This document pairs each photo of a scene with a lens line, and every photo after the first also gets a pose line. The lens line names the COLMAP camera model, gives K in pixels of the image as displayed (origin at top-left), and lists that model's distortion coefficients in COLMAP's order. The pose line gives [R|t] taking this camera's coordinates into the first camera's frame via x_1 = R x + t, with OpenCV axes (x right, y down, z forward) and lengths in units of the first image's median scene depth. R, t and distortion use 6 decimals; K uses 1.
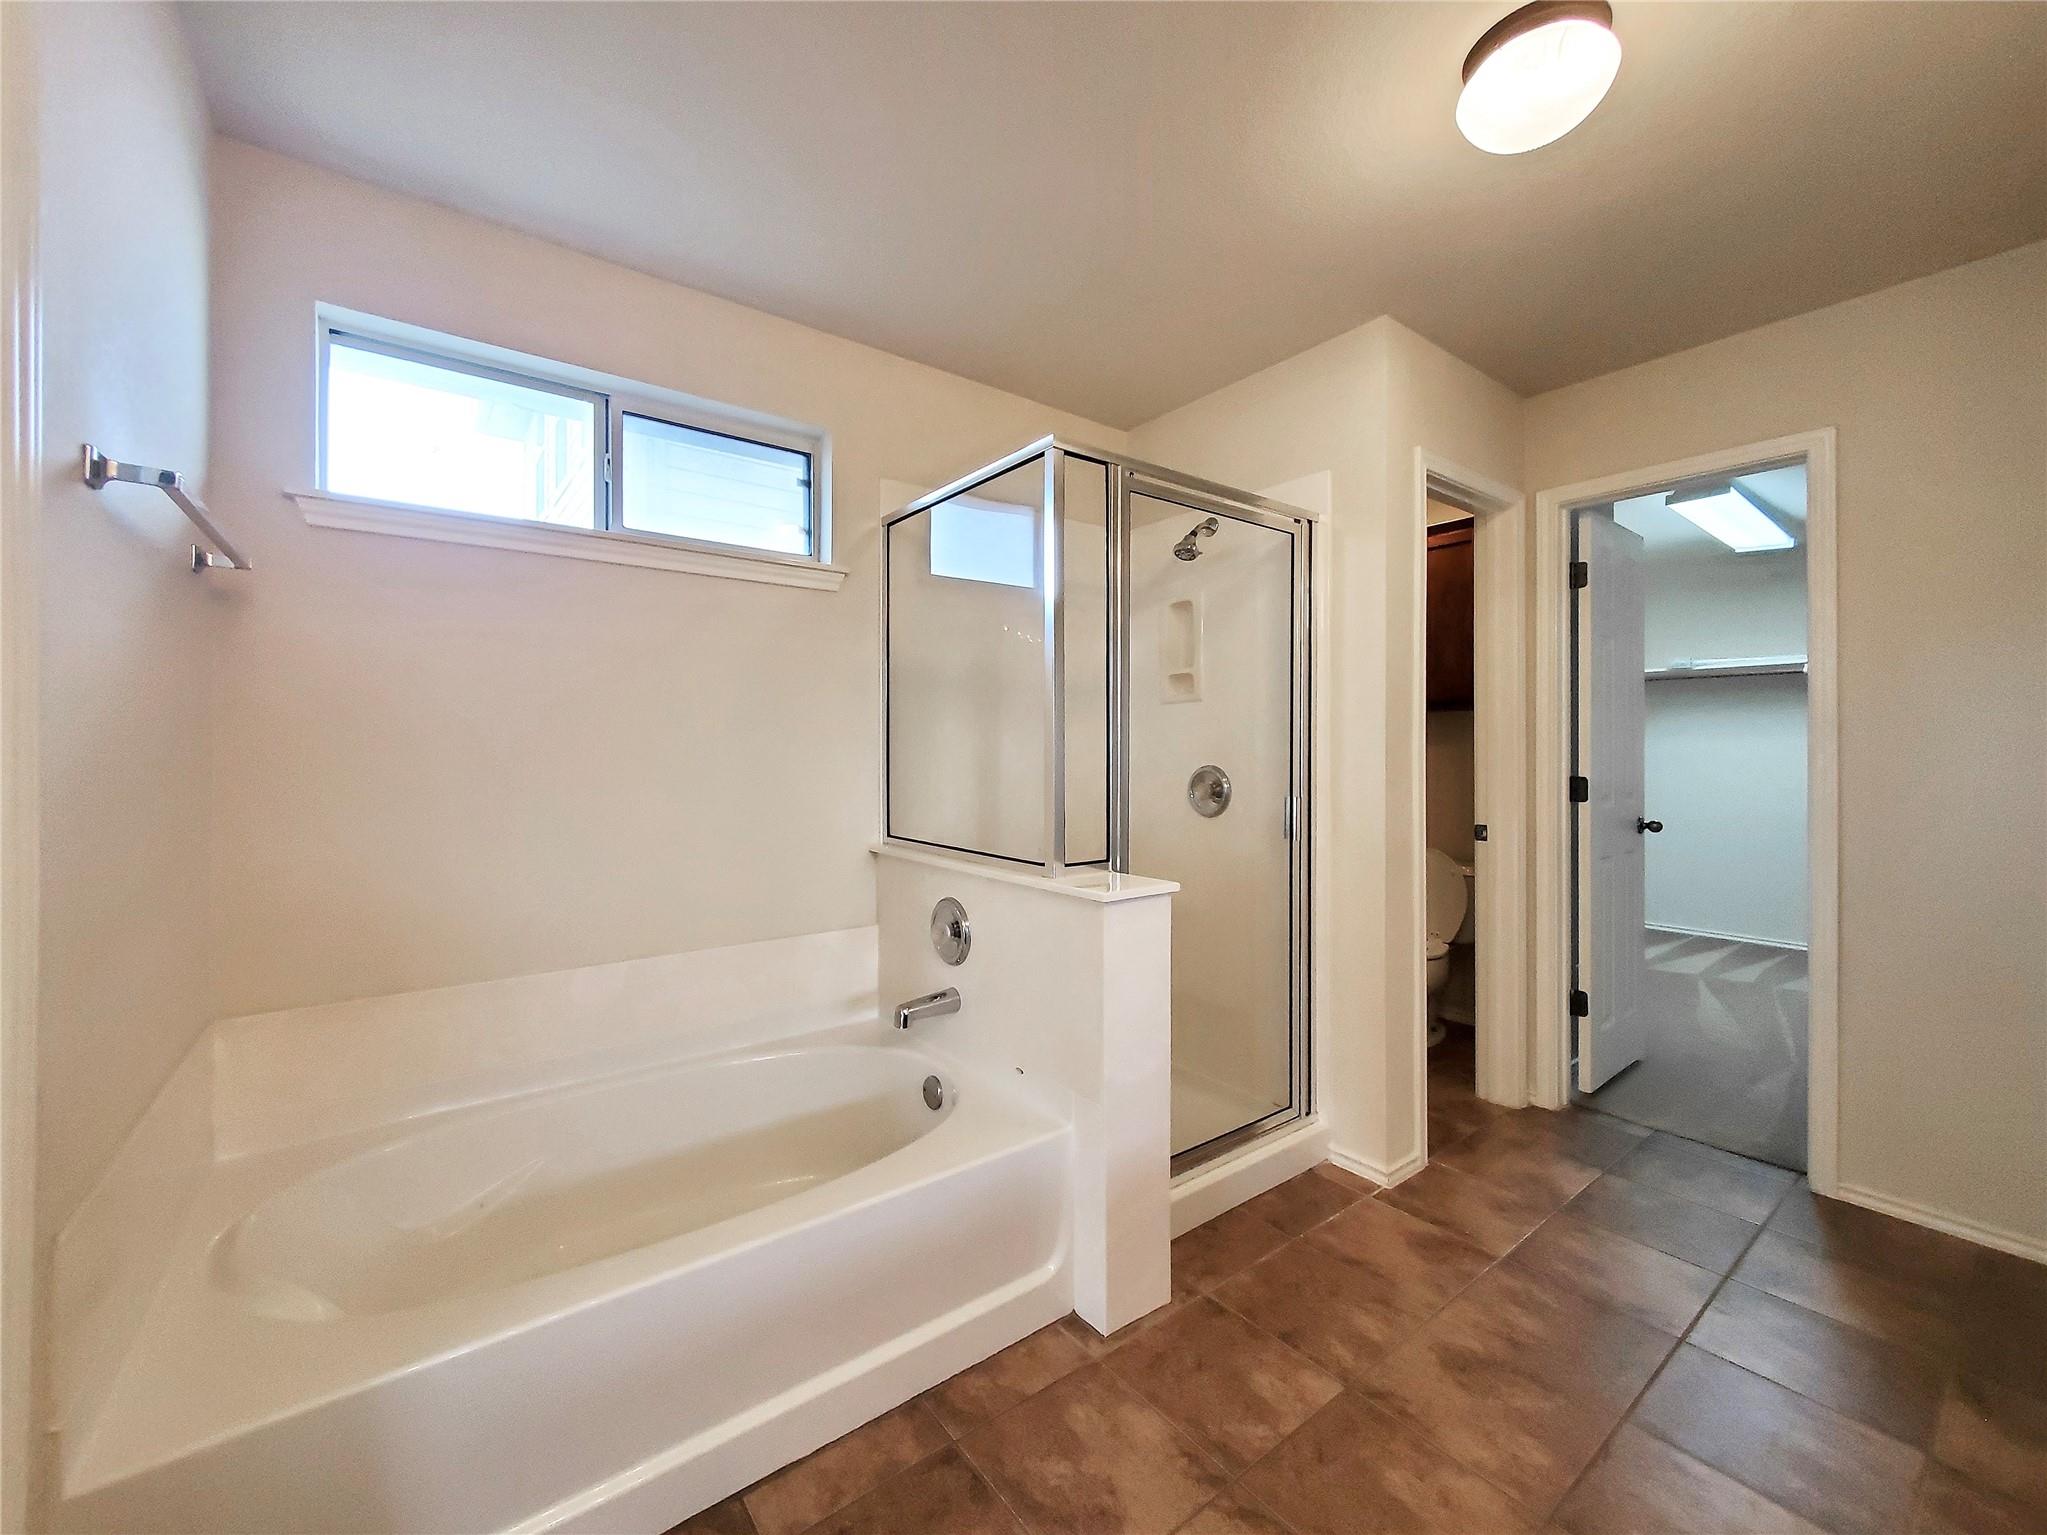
lens RADIAL K [[826.4, 0, 980.9], [0, 826.4, 750.0], [0, 0, 1]] dist [0.003027, -0.001396]
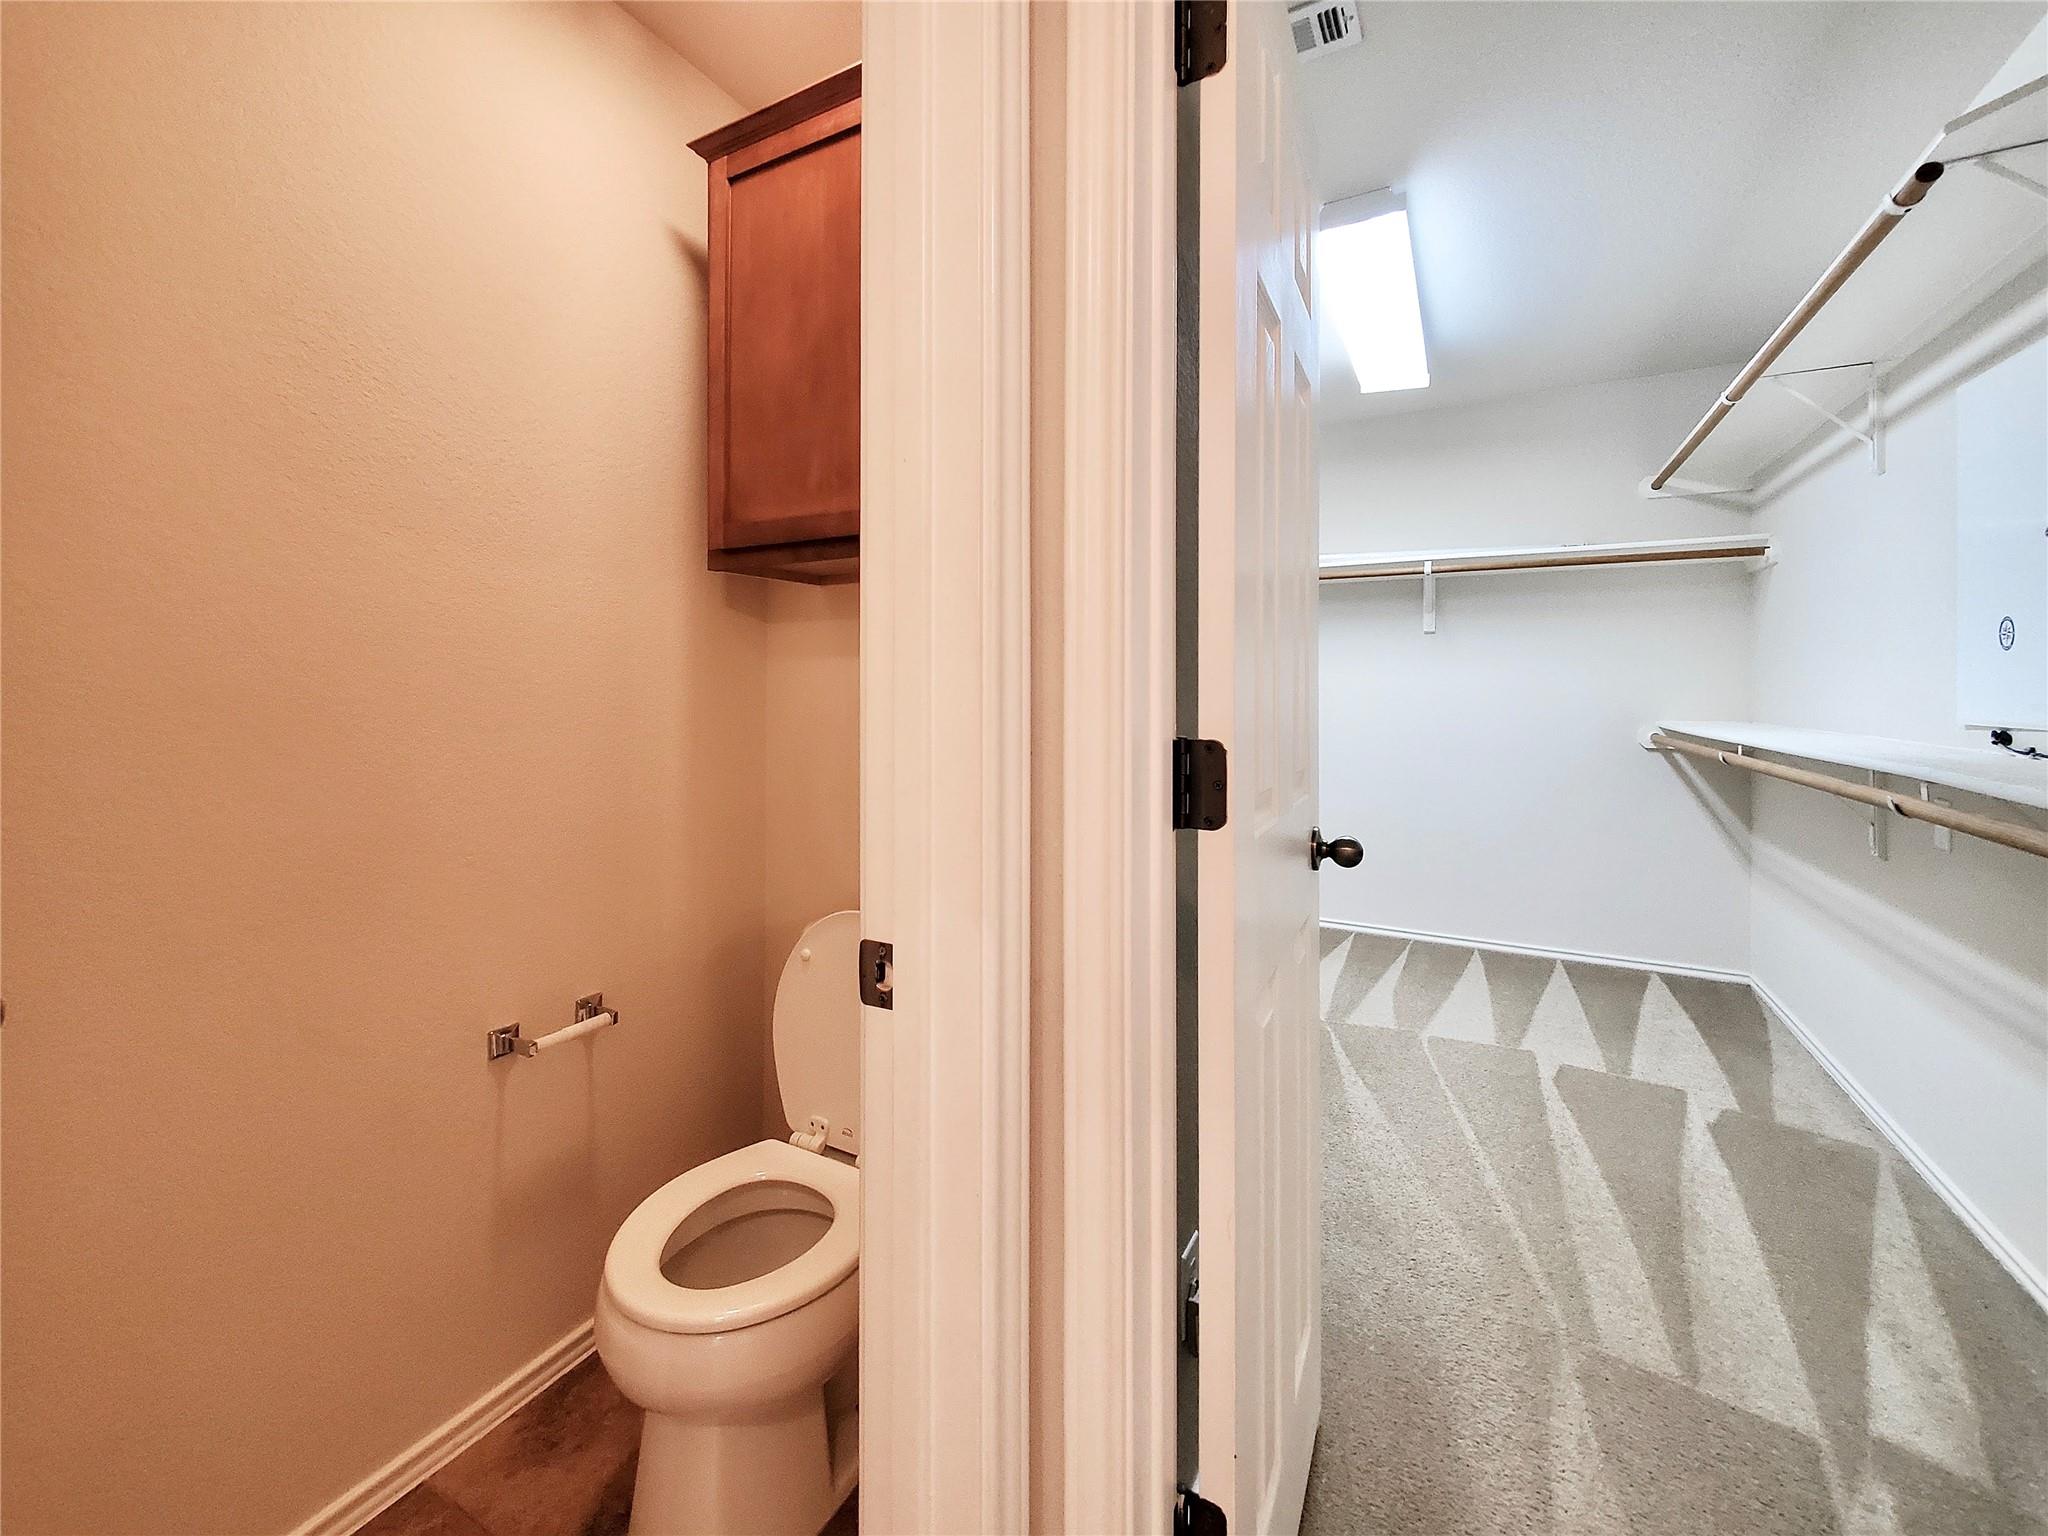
lens RADIAL K [[826.8, 0, 979.2], [0, 826.8, 677.4], [0, 0, 1]] dist [0.003027, -0.001396]
pose [[0.919778, 0.003509, 0.392424, 0.656921], [-0.002470, 0.999992, -0.003152, 0.014048], [-0.392432, 0.001930, 0.919779, 0.931600]]
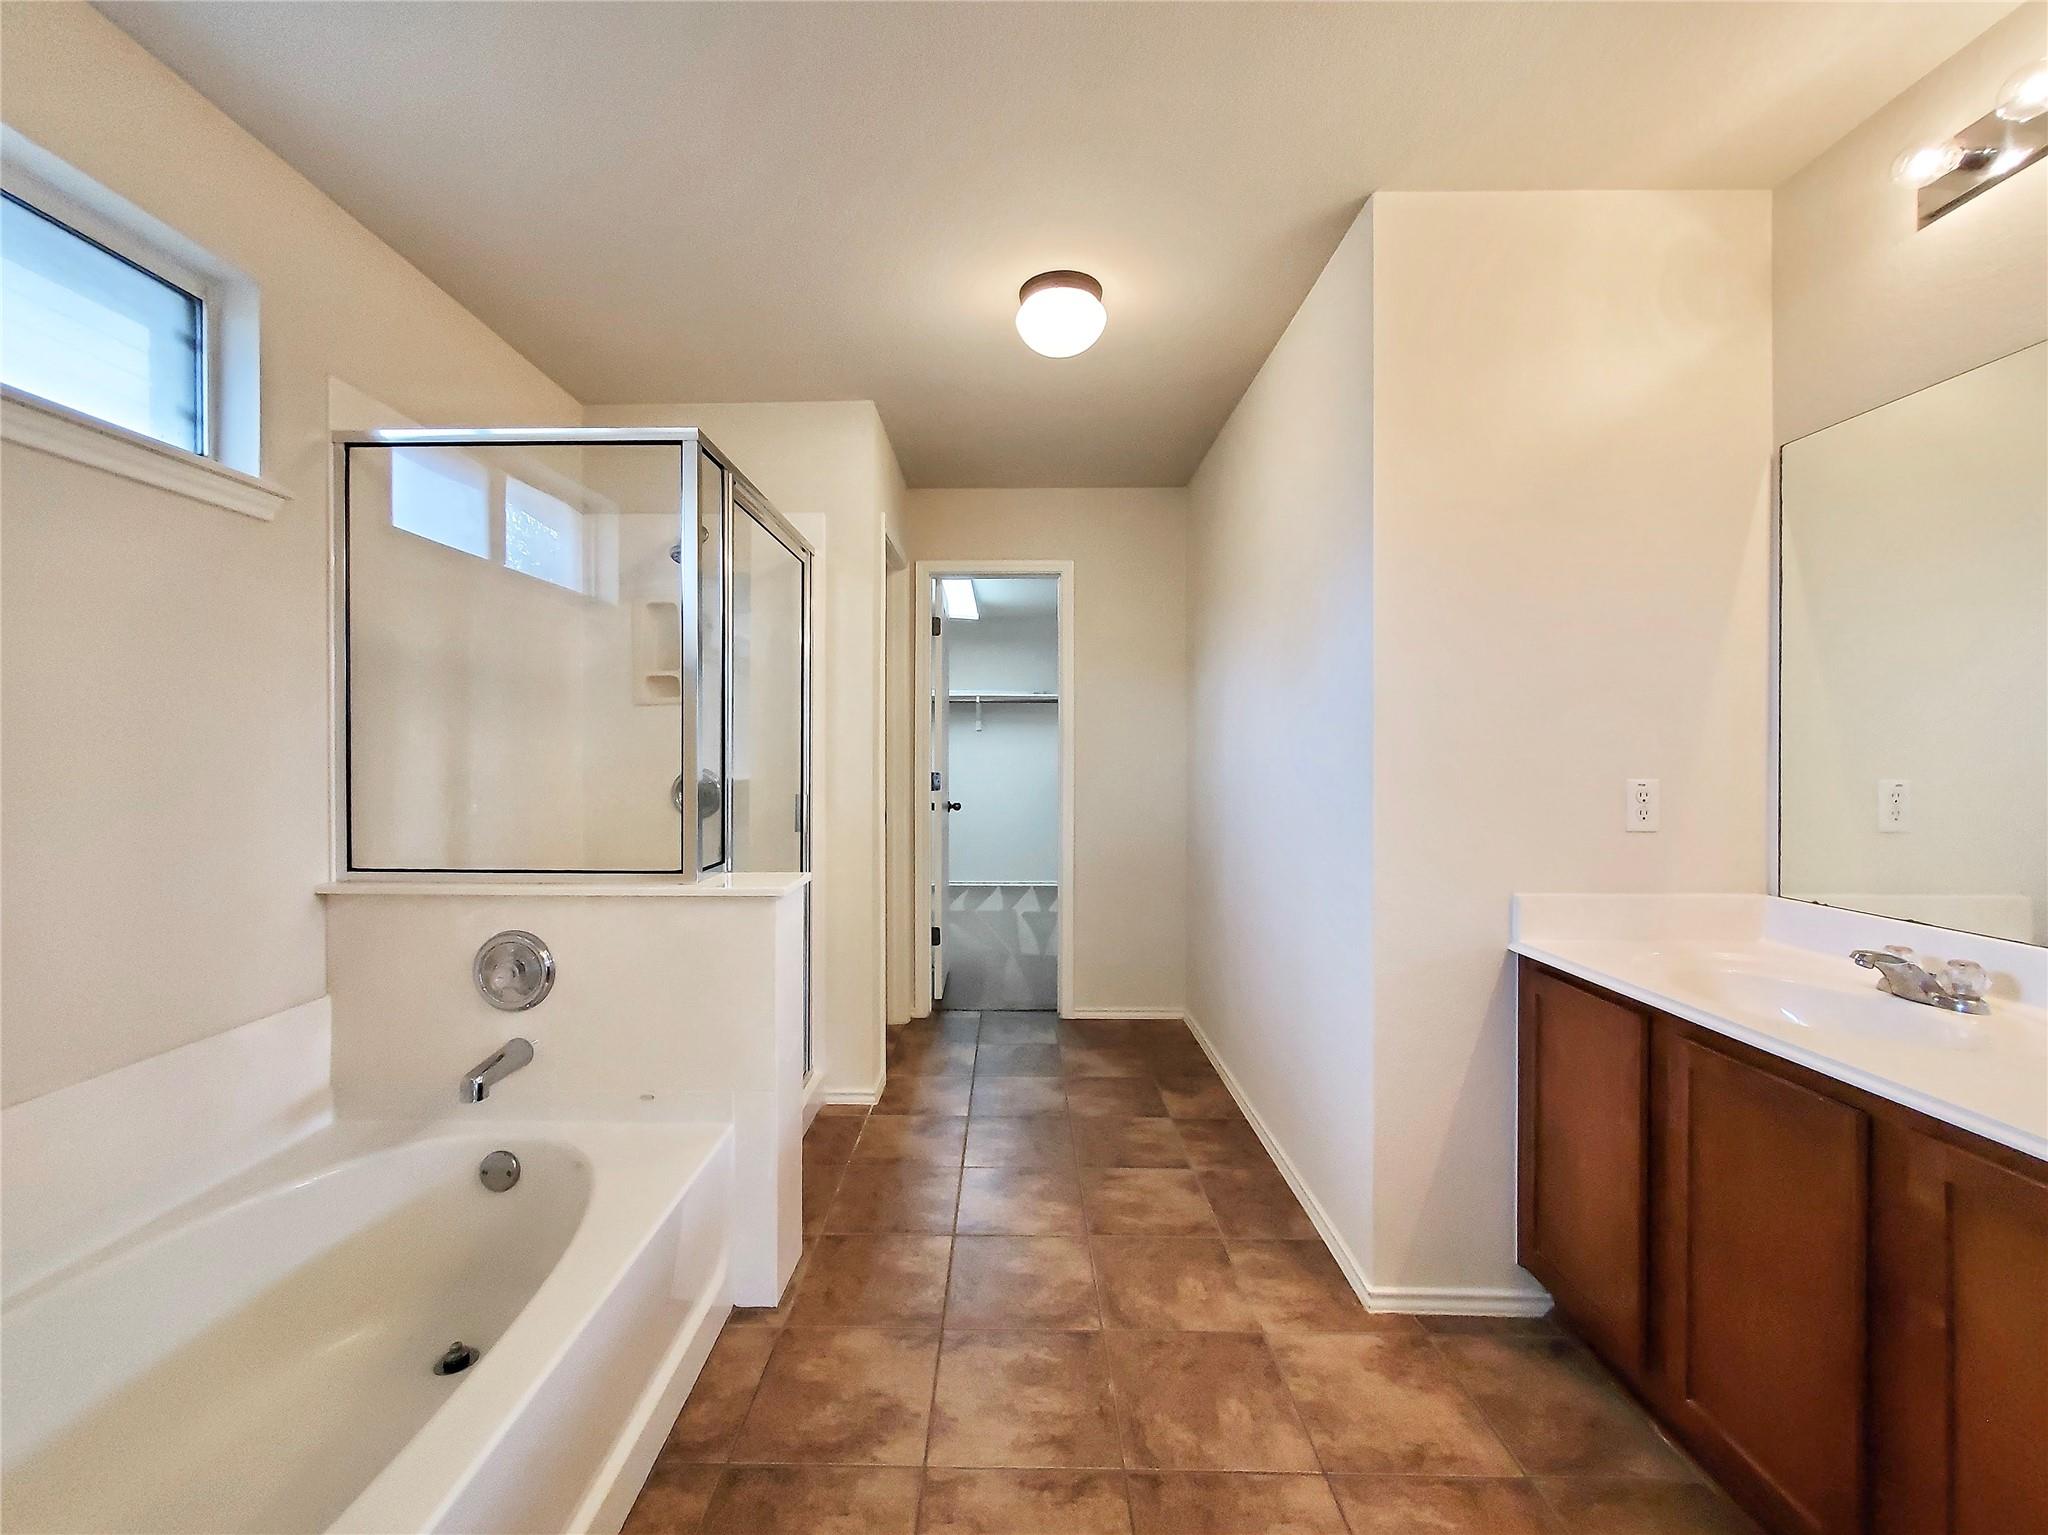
lens RADIAL K [[826.8, 0, 1011.3], [0, 826.8, 761.2], [0, 0, 1]] dist [0.003027, -0.001396]
pose [[0.591998, -0.007582, 0.805904, -0.377452], [-0.000368, 0.999953, 0.009677, 0.000370], [-0.805940, -0.006025, 0.591967, 0.098341]]
